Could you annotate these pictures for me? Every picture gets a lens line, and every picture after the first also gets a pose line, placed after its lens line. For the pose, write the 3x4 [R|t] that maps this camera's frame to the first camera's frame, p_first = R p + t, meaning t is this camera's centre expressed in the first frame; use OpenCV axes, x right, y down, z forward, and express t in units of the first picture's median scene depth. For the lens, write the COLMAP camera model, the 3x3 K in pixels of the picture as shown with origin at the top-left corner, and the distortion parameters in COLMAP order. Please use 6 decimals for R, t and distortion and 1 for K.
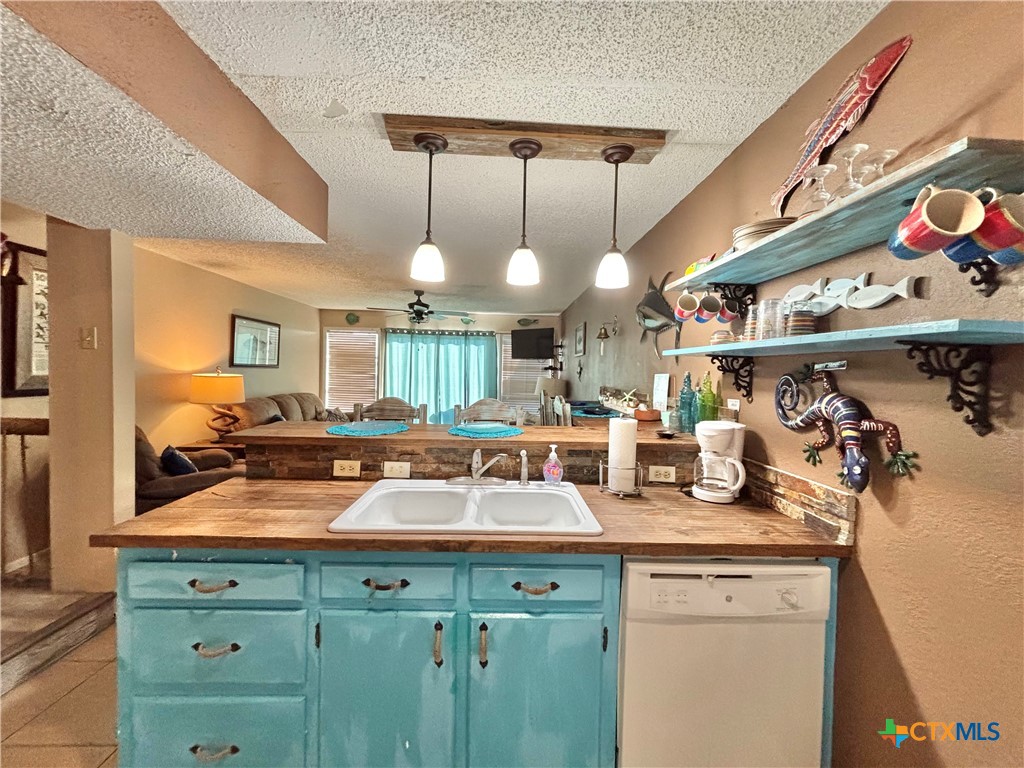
lens RADIAL K [[406.9, 0, 510.1], [0, 406.9, 382.5], [0, 0, 1]] dist [0.000675, 0.000003]
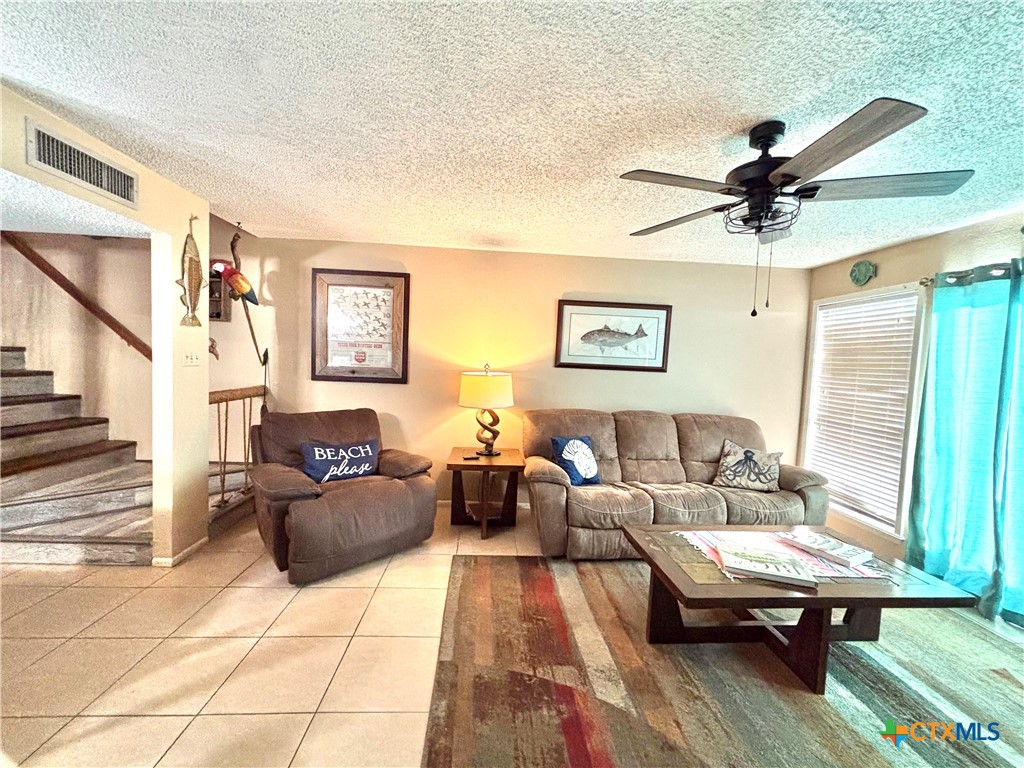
lens RADIAL K [[406.9, 0, 510.1], [0, 406.9, 382.5], [0, 0, 1]] dist [0.000675, 0.000003]
pose [[0.029264, 0.025952, -0.999235, 0.094244], [-0.071204, 0.997177, 0.023813, -0.018472], [0.997032, 0.070453, 0.031029, 0.803022]]
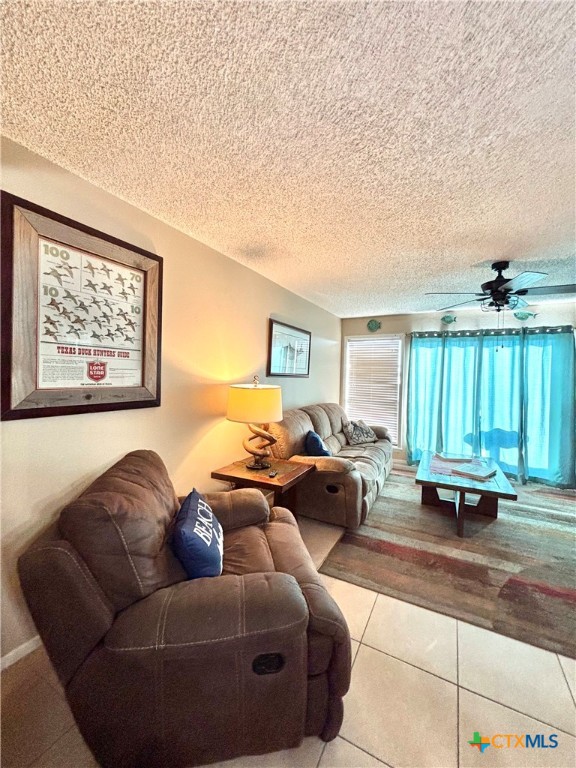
lens RADIAL K [[305.2, 0, 290.1], [0, 305.2, 381.3], [0, 0, 1]] dist [0.000675, 0.000003]
pose [[0.866613, 0.003222, -0.498970, -0.272387], [-0.014879, 0.999701, -0.019388, -0.013452], [0.498759, 0.024226, 0.866402, 0.390744]]
